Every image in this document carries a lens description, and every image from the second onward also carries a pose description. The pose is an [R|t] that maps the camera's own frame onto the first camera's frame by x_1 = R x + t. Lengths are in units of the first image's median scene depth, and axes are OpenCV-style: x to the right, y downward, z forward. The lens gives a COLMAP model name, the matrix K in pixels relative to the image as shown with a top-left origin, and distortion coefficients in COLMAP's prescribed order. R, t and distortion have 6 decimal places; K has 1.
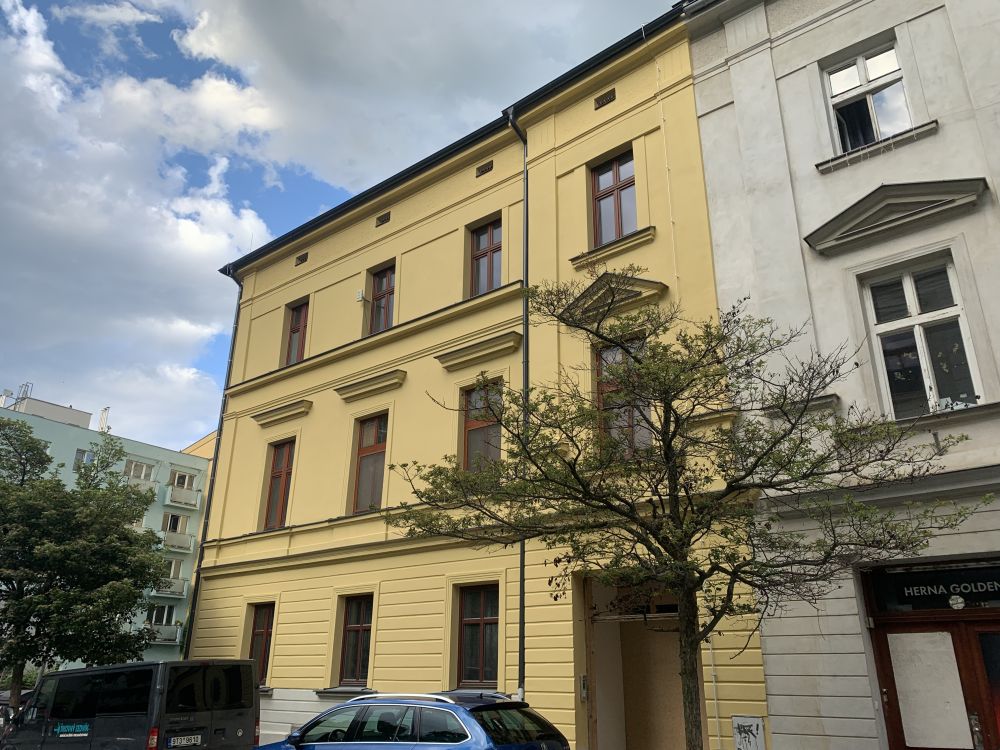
lens RADIAL K [[768.9, 0, 500.1], [0, 768.9, 373.0], [0, 0, 1]] dist [-0.008026, -0.001428]
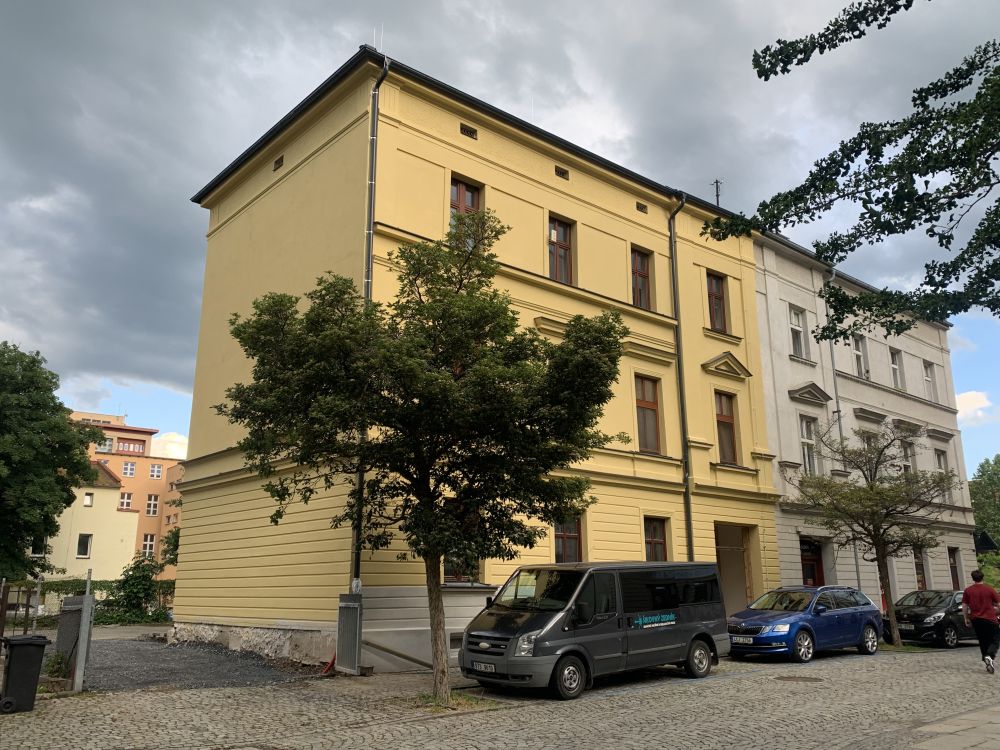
lens RADIAL K [[828.7, 0, 498.3], [0, 828.7, 374.6], [0, 0, 1]] dist [0.008691, 0.000887]
pose [[0.194887, 0.256276, 0.946753, -1.594816], [-0.348596, 0.920338, -0.177368, 0.397204], [-0.916788, -0.295467, 0.268699, 0.907504]]
